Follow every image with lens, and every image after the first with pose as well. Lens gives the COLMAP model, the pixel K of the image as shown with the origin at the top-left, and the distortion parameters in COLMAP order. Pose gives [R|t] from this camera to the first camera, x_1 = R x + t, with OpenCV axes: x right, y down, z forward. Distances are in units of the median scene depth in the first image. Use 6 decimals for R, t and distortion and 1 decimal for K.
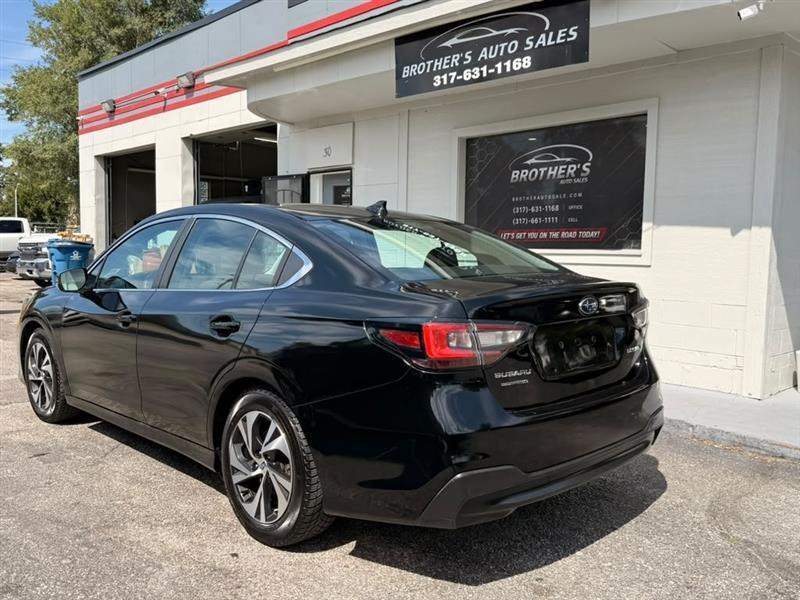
lens RADIAL K [[700.4, 0, 400.3], [0, 700.4, 308.7], [0, 0, 1]] dist [0.135368, -0.269766]
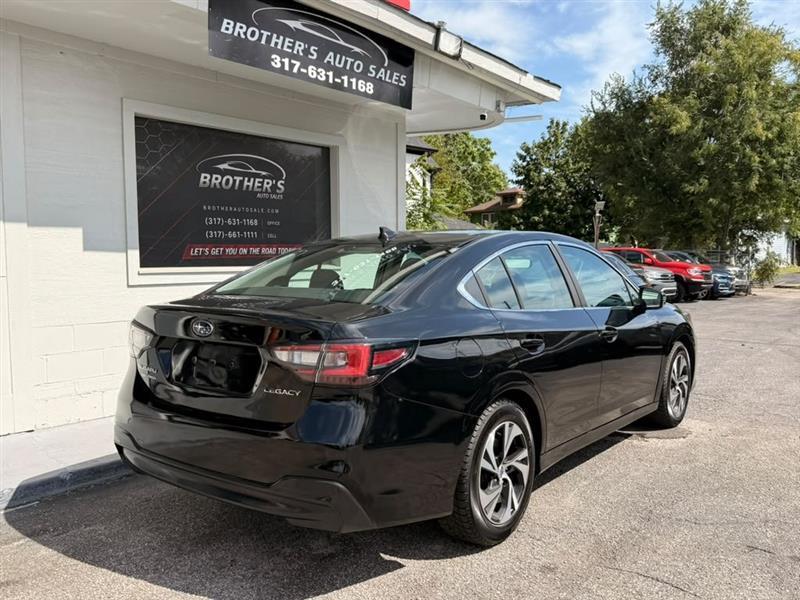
lens RADIAL K [[700.4, 0, 405.8], [0, 700.4, 302.2], [0, 0, 1]] dist [0.135368, -0.269766]
pose [[-0.115935, -0.081977, 0.989868, -0.808568], [0.092200, 0.991397, 0.092902, -0.116145], [-0.988968, 0.102036, -0.107379, 1.000205]]
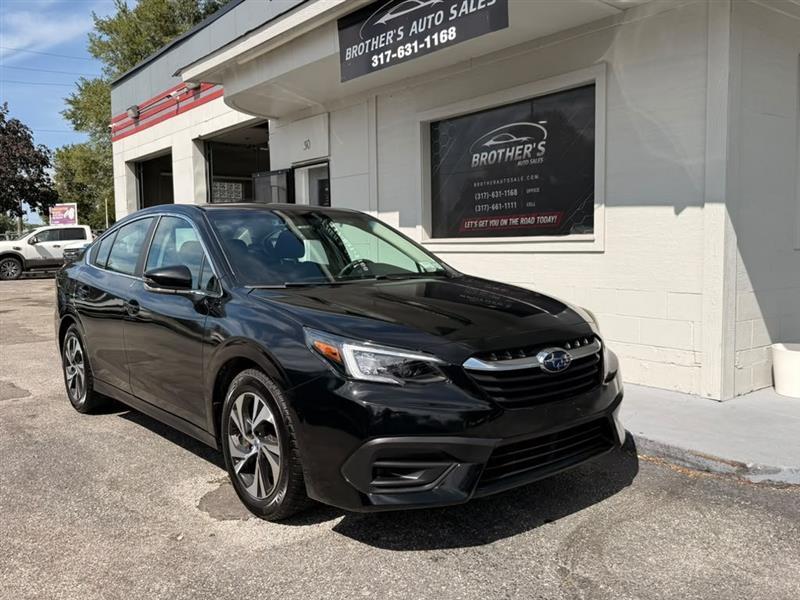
lens RADIAL K [[700.4, 0, 402.7], [0, 700.4, 297.0], [0, 0, 1]] dist [0.135368, -0.269766]
pose [[0.993558, -0.022261, -0.111113, 0.191384], [0.020918, 0.999694, -0.013238, 0.003446], [0.111373, 0.010828, 0.993720, 0.079584]]
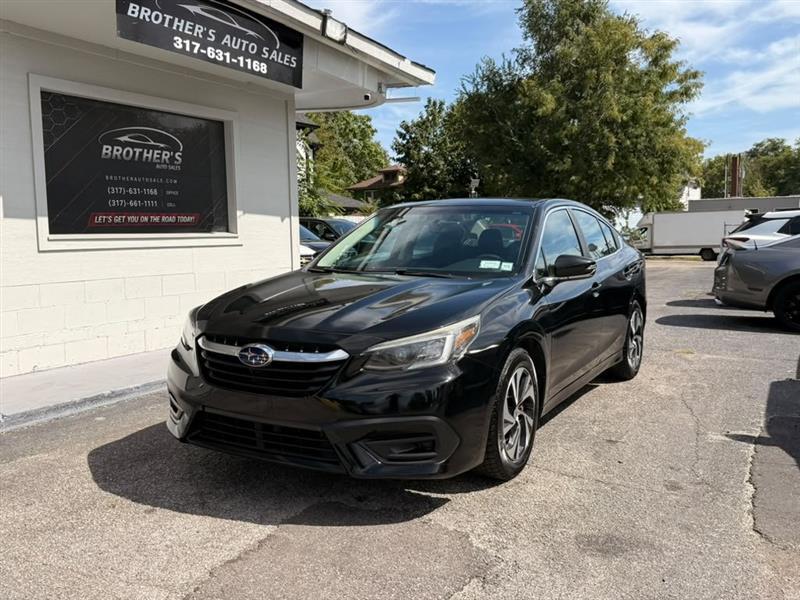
lens RADIAL K [[700.4, 0, 402.8], [0, 700.4, 299.5], [0, 0, 1]] dist [0.135368, -0.269766]
pose [[-0.274403, -0.104698, 0.955898, -0.927058], [0.094805, 0.986267, 0.135240, -0.104430], [-0.956930, 0.127734, -0.260708, 1.036426]]
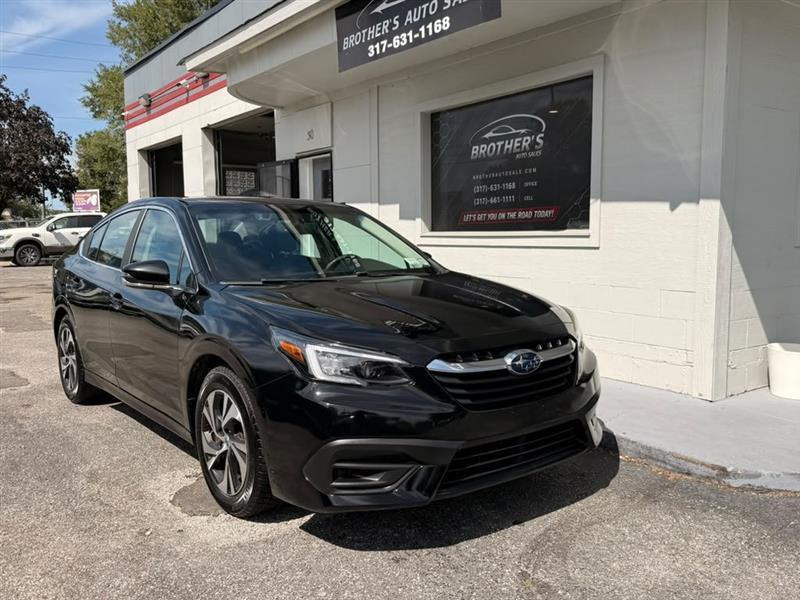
lens RADIAL K [[700.4, 0, 402.9], [0, 700.4, 305.6], [0, 0, 1]] dist [0.135368, -0.269766]
pose [[0.990220, -0.008833, -0.139233, 0.225282], [0.010944, 0.999836, 0.014399, -0.003323], [0.139083, -0.015781, 0.990155, 0.089341]]
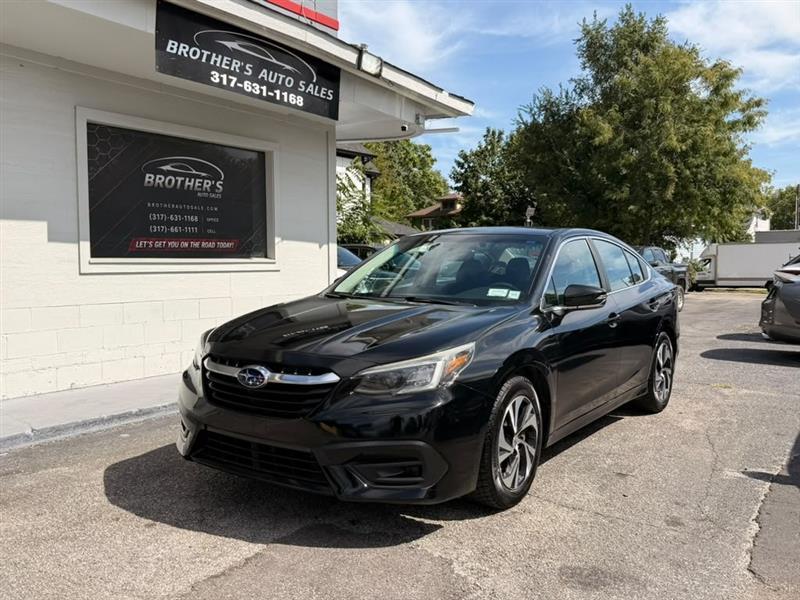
lens RADIAL K [[700.4, 0, 410.4], [0, 700.4, 301.5], [0, 0, 1]] dist [0.135368, -0.269766]
pose [[-0.201260, -0.073918, 0.976745, -0.948416], [0.085253, 0.992043, 0.092643, -0.100178], [-0.975821, 0.101916, -0.193357, 0.991997]]
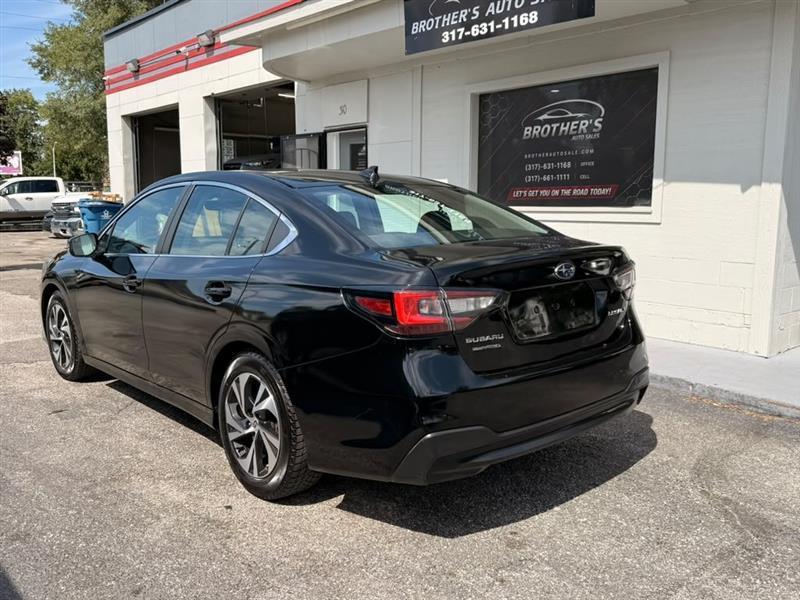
lens RADIAL K [[700.4, 0, 398.8], [0, 700.4, 302.9], [0, 0, 1]] dist [0.135368, -0.269766]
pose [[0.998718, -0.004818, -0.050395, 0.035912], [0.007676, 0.998362, 0.056691, -0.008029], [0.050039, -0.057005, 0.997119, -0.013704]]
